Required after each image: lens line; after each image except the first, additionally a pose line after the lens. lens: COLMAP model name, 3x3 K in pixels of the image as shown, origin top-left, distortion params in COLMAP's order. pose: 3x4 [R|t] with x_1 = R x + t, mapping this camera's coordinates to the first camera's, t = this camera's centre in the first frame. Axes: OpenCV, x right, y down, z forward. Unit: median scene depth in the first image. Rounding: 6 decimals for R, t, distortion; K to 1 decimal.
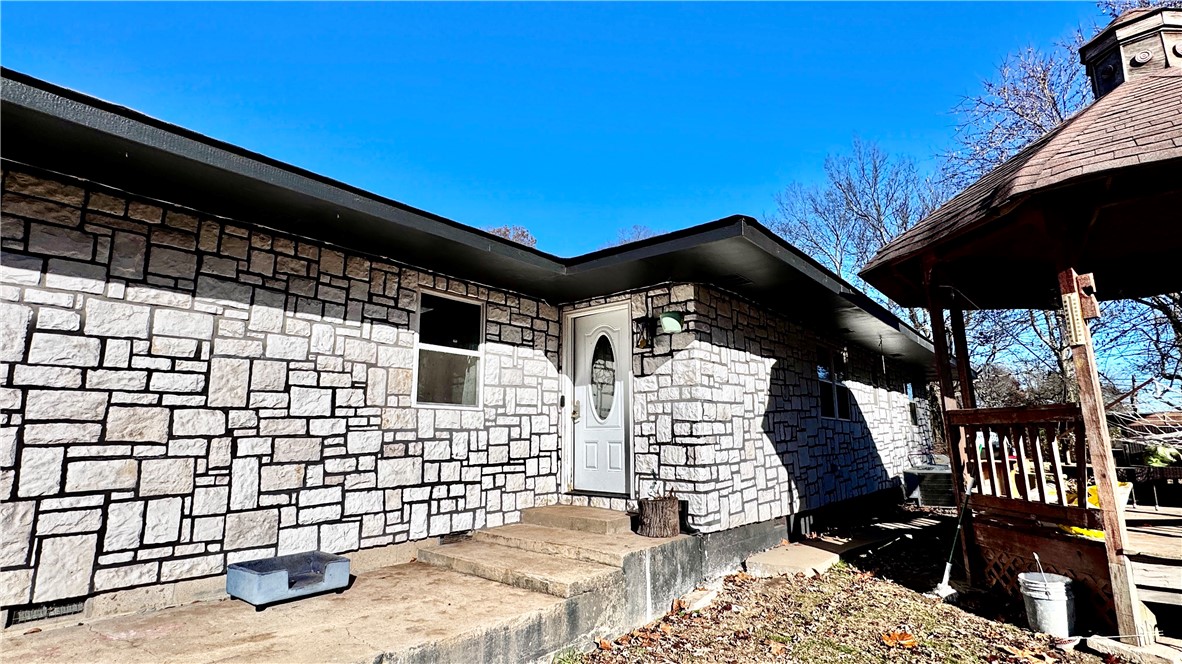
lens RADIAL K [[576.3, 0, 589.3], [0, 576.3, 330.4], [0, 0, 1]] dist [0.001115, 0.000443]
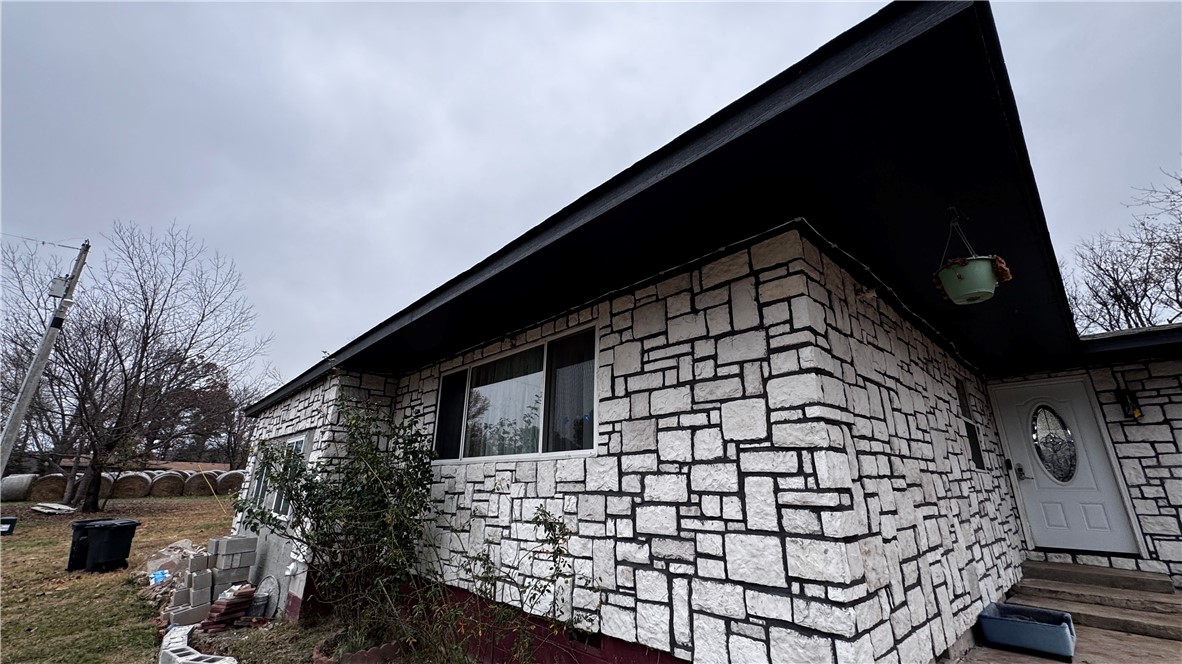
lens RADIAL K [[470.2, 0, 590.2], [0, 470.2, 332.6], [0, 0, 1]] dist [-0.003614, 0.001225]
pose [[0.992692, -0.024476, -0.118165, -0.851131], [0.008258, 0.990698, -0.135828, -0.018316], [0.120390, 0.133859, 0.983660, -0.053360]]
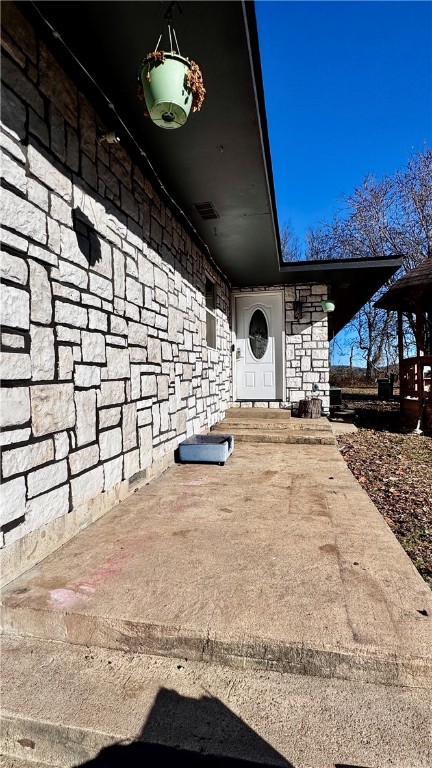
lens RADIAL K [[374.4, 0, 217.6], [0, 374.4, 379.5], [0, 0, 1]] dist [0.001115, 0.000443]
pose [[0.879603, -0.009777, 0.475609, -0.678725], [-0.077932, 0.983320, 0.164343, 0.043735], [-0.469282, -0.181622, 0.864169, 0.080364]]
